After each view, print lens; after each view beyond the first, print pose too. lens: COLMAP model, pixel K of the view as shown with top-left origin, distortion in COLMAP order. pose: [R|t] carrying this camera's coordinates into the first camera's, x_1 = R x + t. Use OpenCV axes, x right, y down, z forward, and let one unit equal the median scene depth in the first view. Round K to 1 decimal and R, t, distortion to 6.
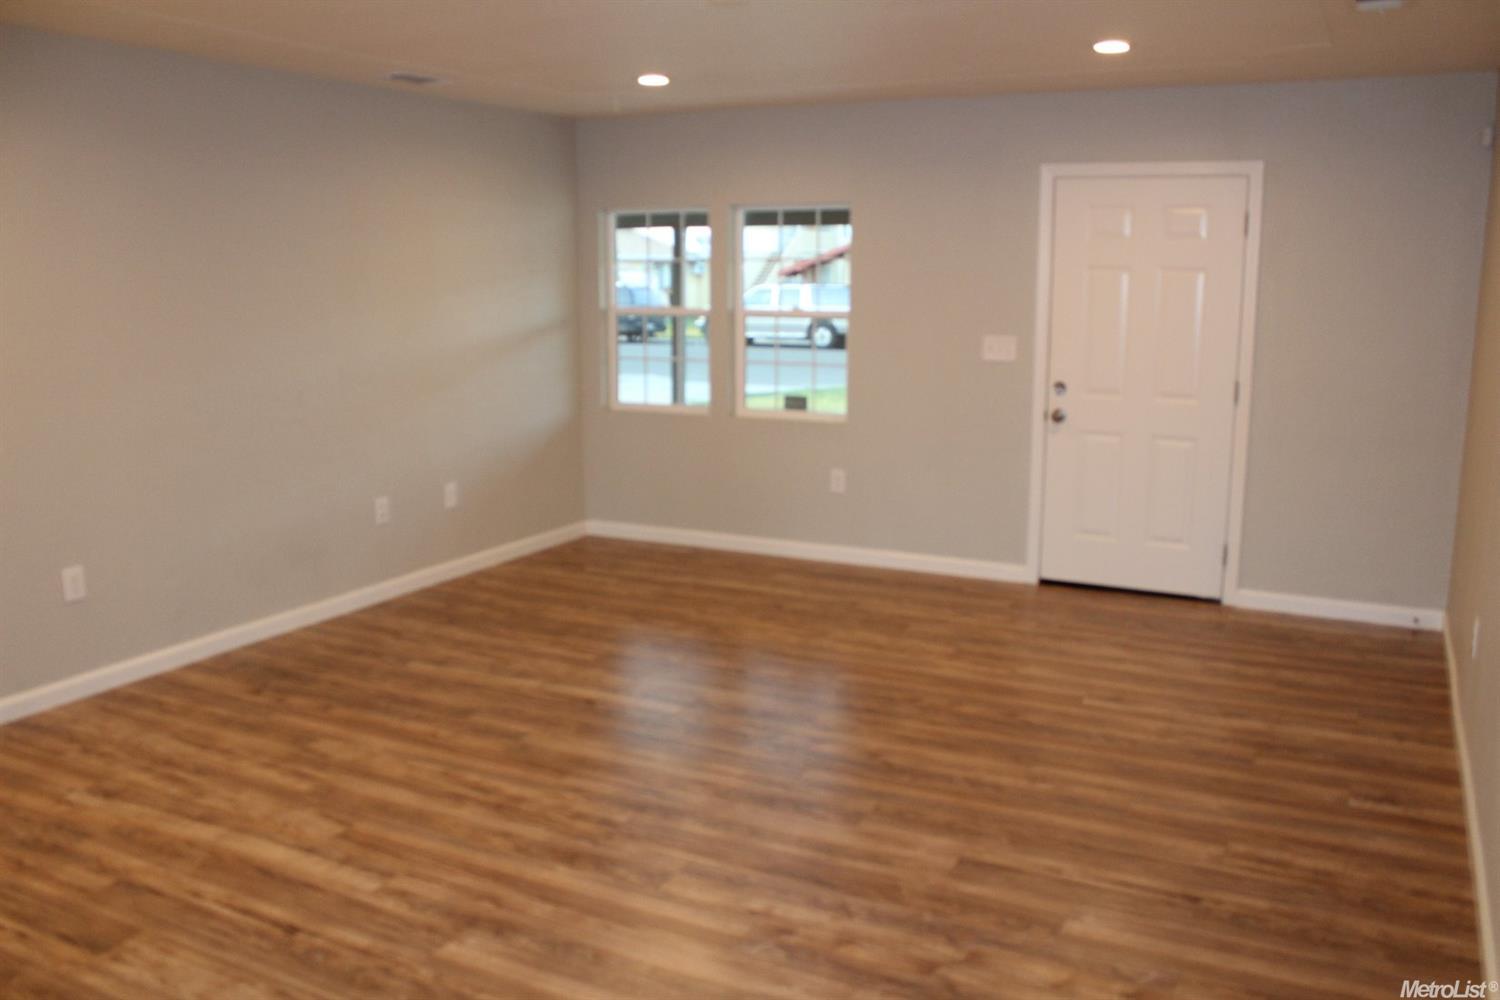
lens RADIAL K [[1296.2, 0, 757.0], [0, 1296.2, 497.4], [0, 0, 1]] dist [-0.094826, 0.014432]
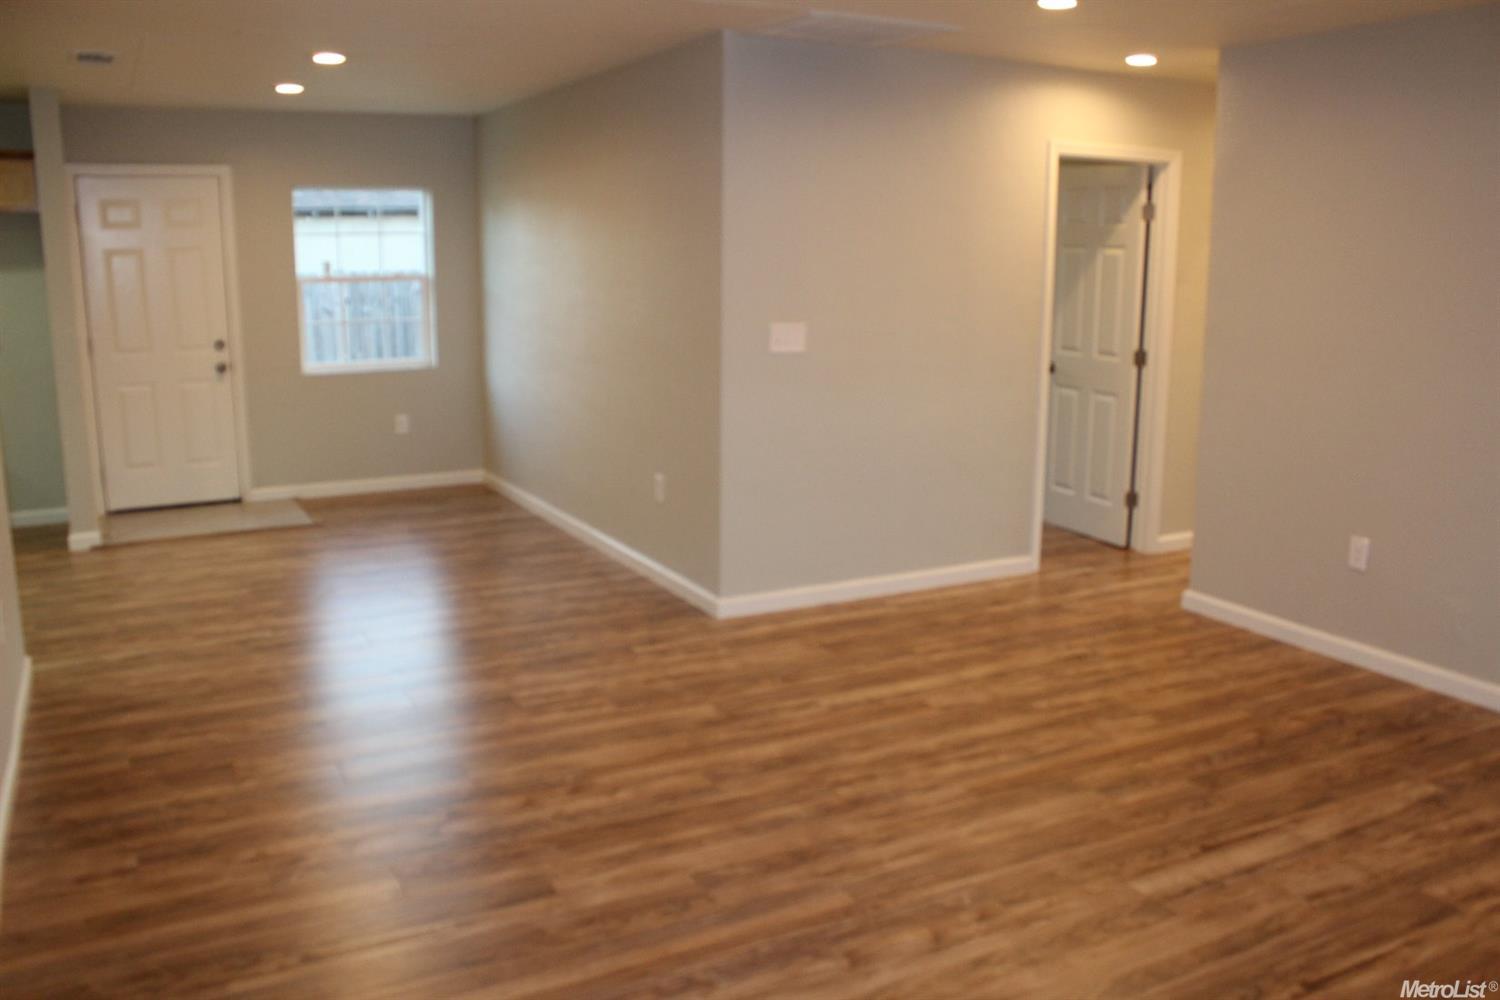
lens RADIAL K [[1296.2, 0, 757.0], [0, 1296.2, 506.7], [0, 0, 1]] dist [-0.094826, 0.014432]
pose [[-0.571490, 0.162794, -0.804299, 0.708705], [-0.146367, 0.944186, 0.295109, -0.250438], [0.807450, 0.286375, -0.515766, 1.388032]]
